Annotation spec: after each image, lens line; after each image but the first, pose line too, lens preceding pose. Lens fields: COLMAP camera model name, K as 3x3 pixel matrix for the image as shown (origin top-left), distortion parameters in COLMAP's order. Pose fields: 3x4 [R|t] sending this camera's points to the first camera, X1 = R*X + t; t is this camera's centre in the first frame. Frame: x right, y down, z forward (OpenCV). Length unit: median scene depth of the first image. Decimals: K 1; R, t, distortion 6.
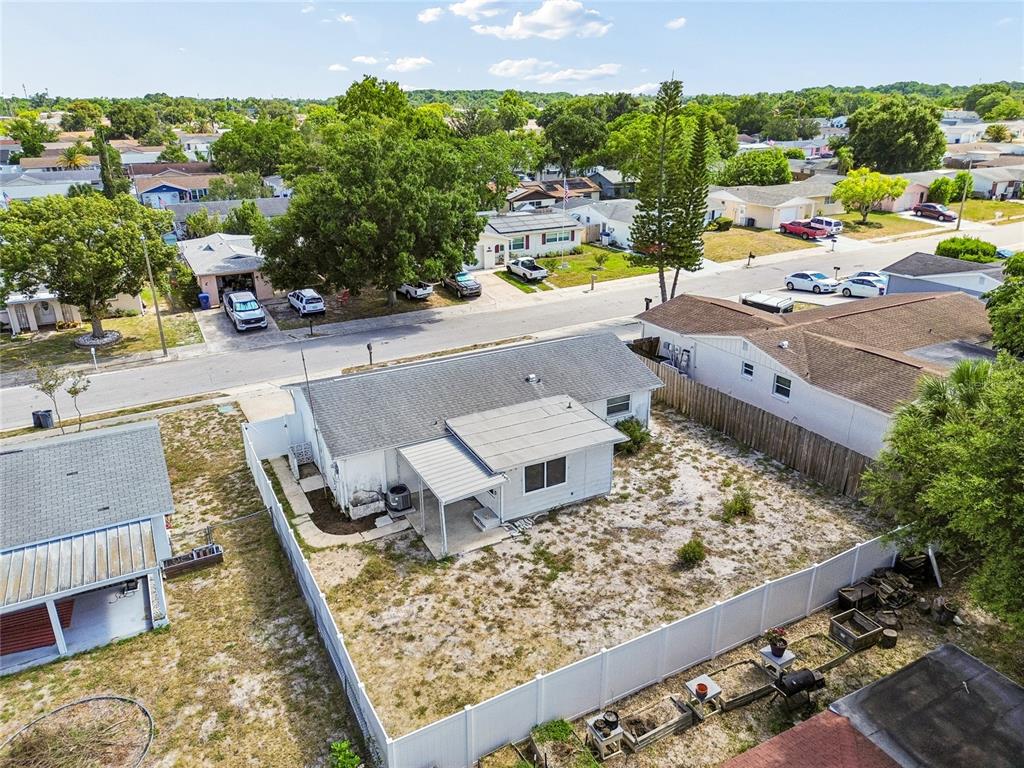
lens RADIAL K [[727.7, 0, 512.0], [0, 727.7, 384.0], [0, 0, 1]] dist [0.050474, -0.006612]
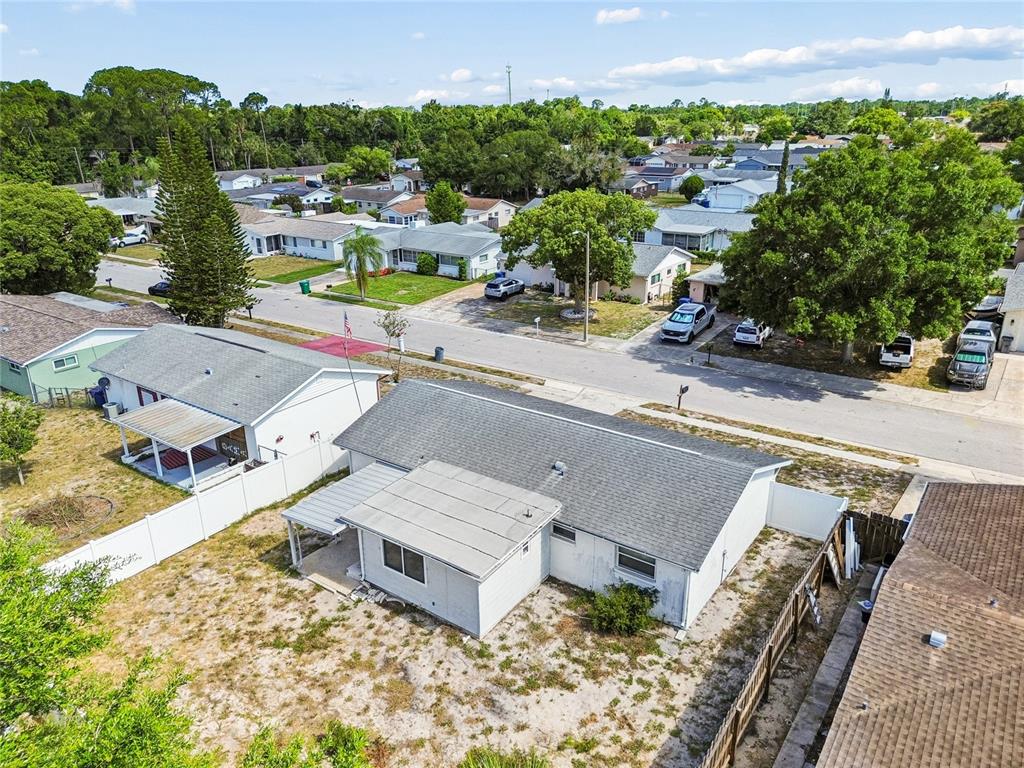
lens RADIAL K [[709.6, 0, 513.2], [0, 709.6, 402.5], [0, 0, 1]] dist [0.026593, -0.004343]
pose [[0.445663, 0.340326, -0.827987, 0.493607], [-0.312587, 0.925860, 0.212304, -0.177842], [0.838853, 0.164202, 0.519003, 0.442580]]
